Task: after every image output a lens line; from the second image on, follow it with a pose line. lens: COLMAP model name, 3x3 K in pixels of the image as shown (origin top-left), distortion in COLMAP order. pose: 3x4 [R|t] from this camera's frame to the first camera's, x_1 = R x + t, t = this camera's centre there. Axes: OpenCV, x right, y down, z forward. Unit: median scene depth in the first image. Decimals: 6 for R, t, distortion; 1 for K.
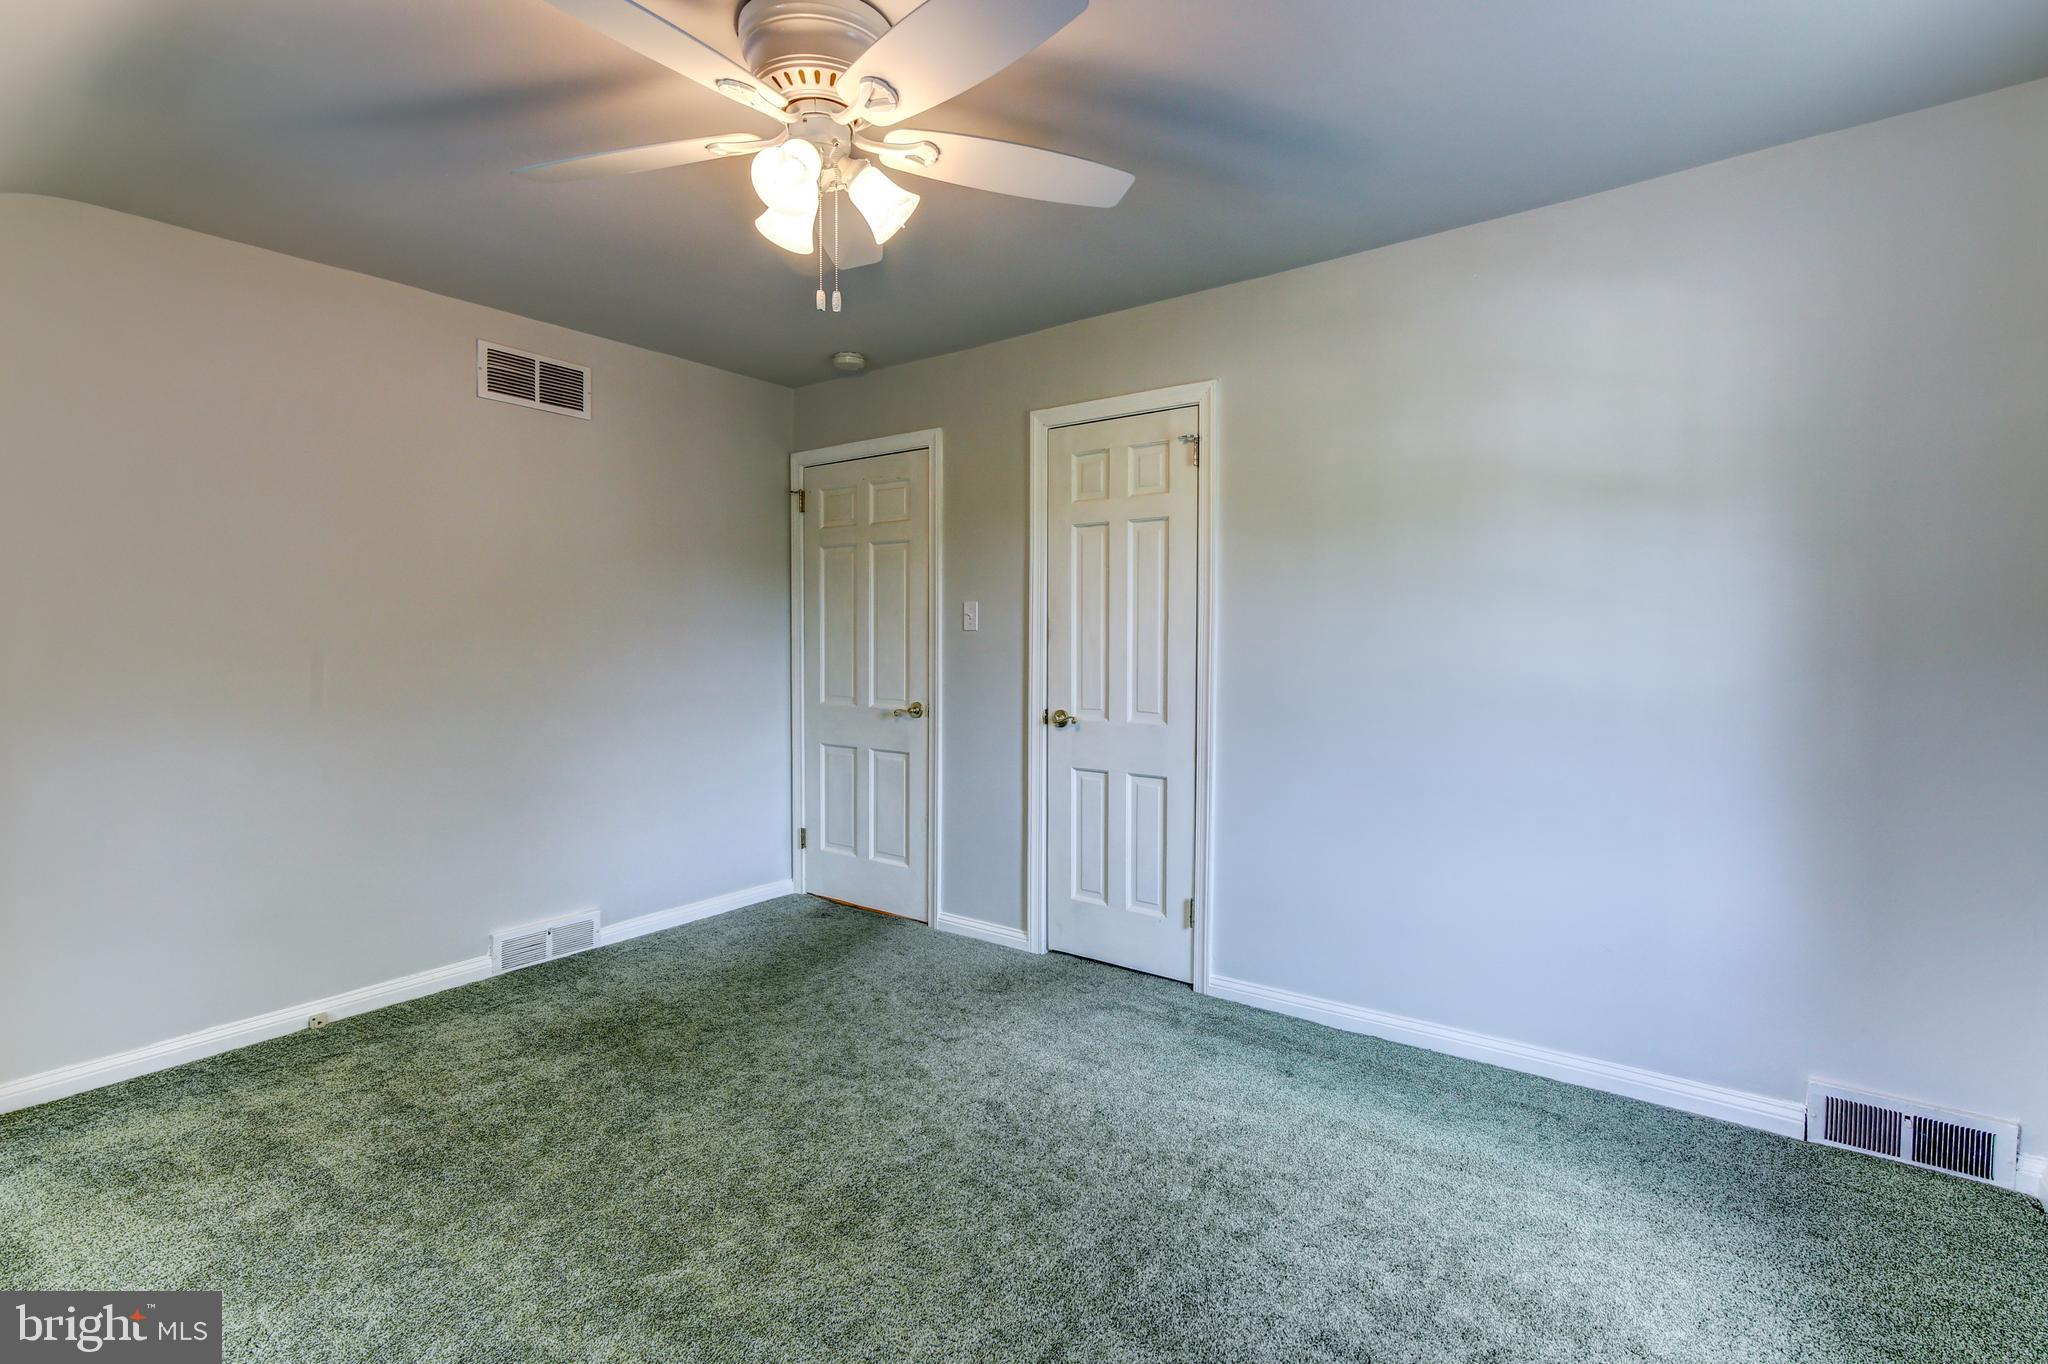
lens RADIAL K [[946.6, 0, 999.1], [0, 946.6, 678.8], [0, 0, 1]] dist [0.000267, 0.000195]
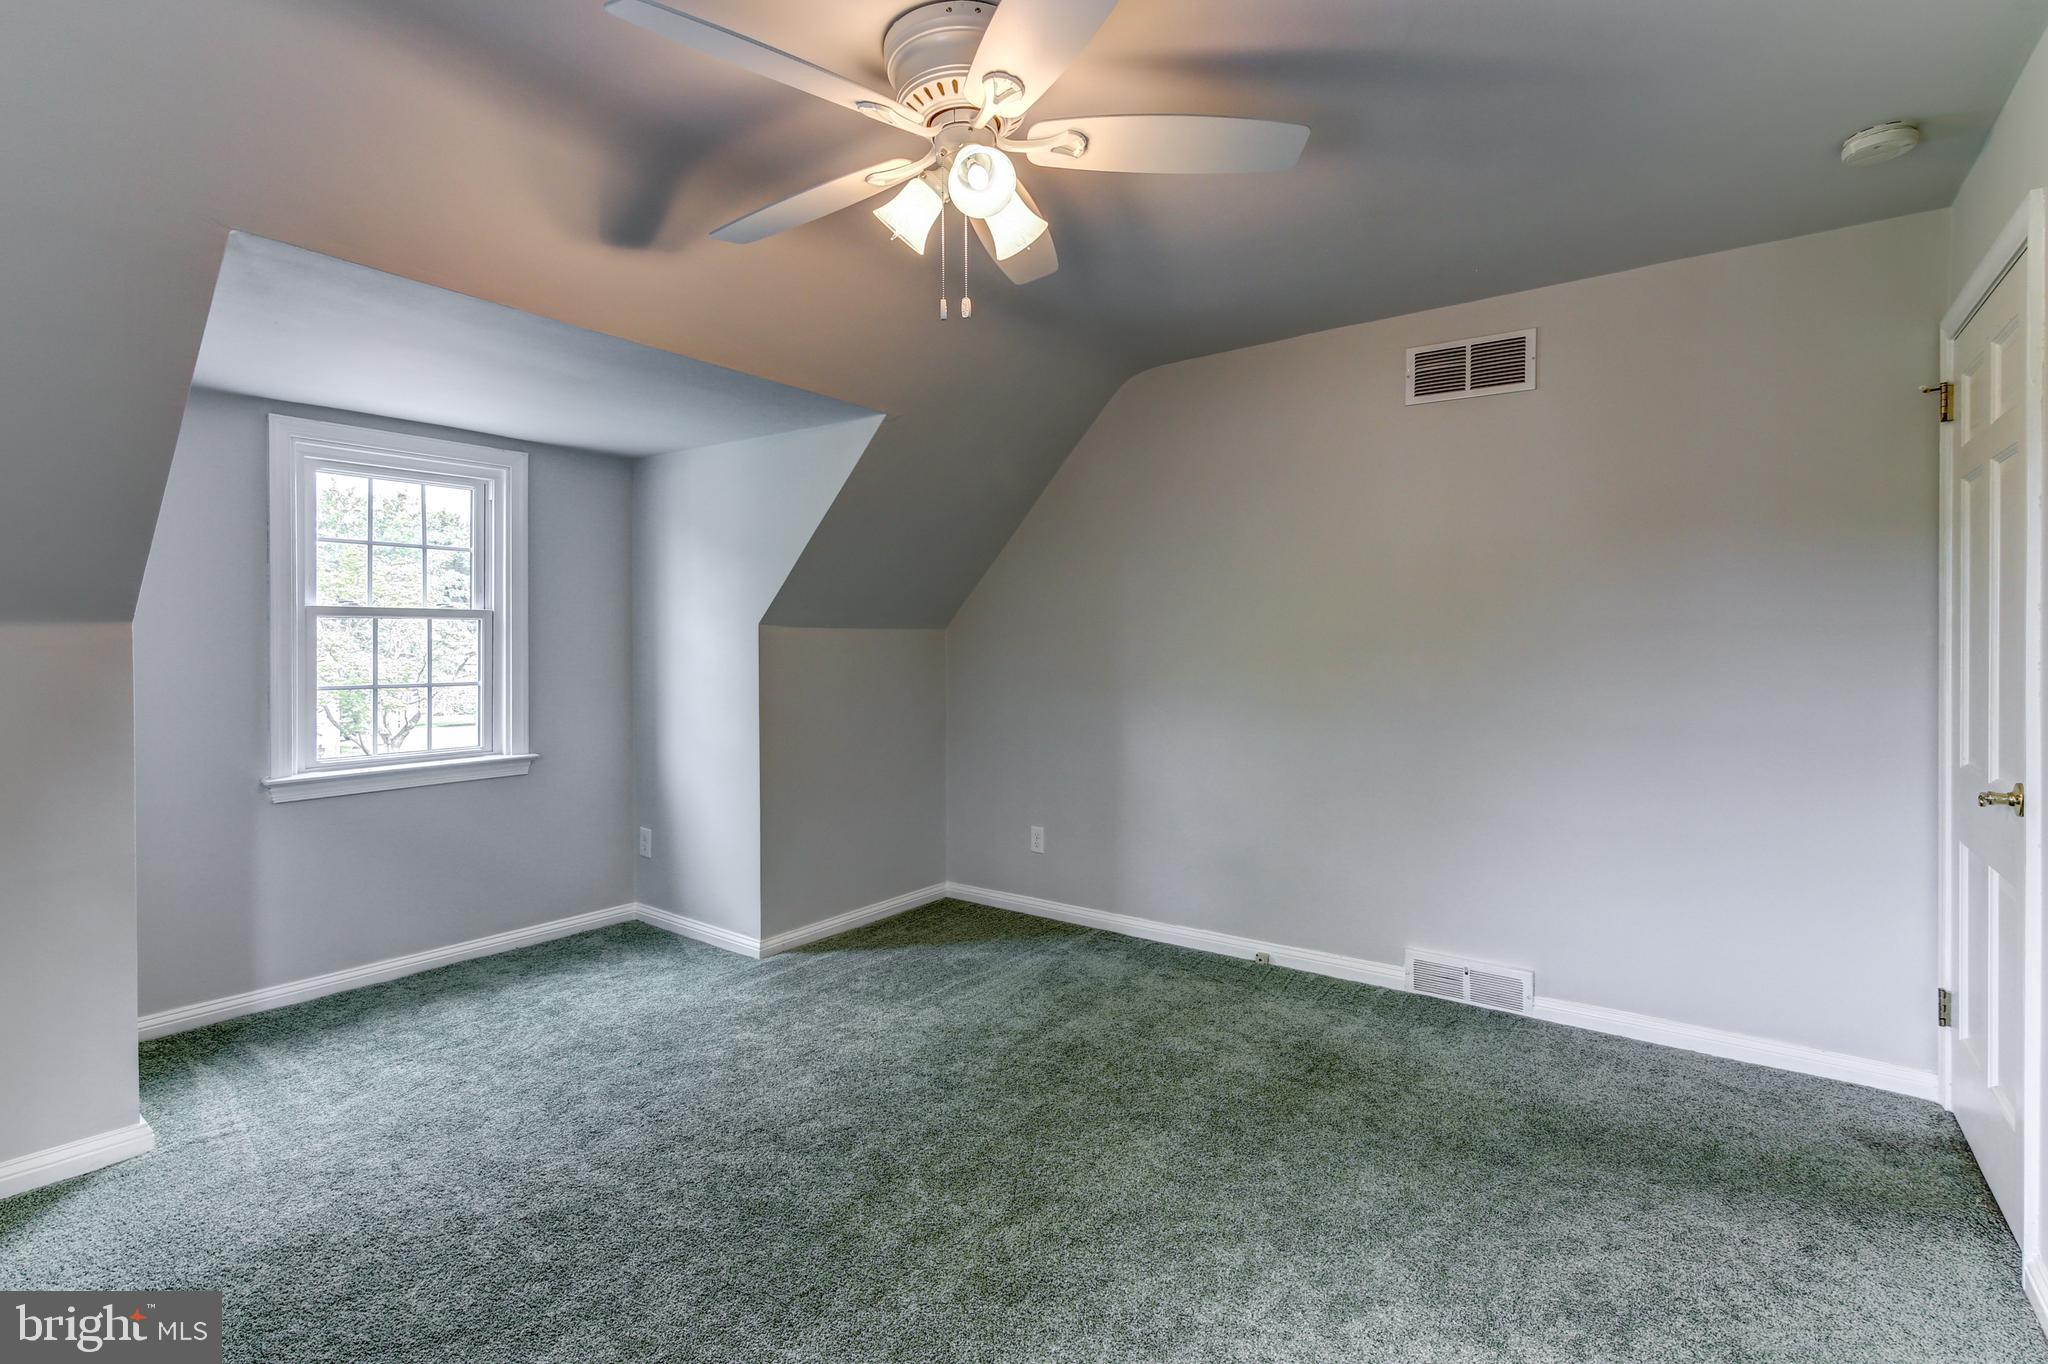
lens RADIAL K [[955.7, 0, 1033.2], [0, 955.7, 652.1], [0, 0, 1]] dist [0.001539, 0.000727]
pose [[0.019429, 0.008498, -0.999775, 0.446793], [-0.043453, 0.999026, 0.007647, -0.027292], [0.998867, 0.043295, 0.019780, 0.584272]]
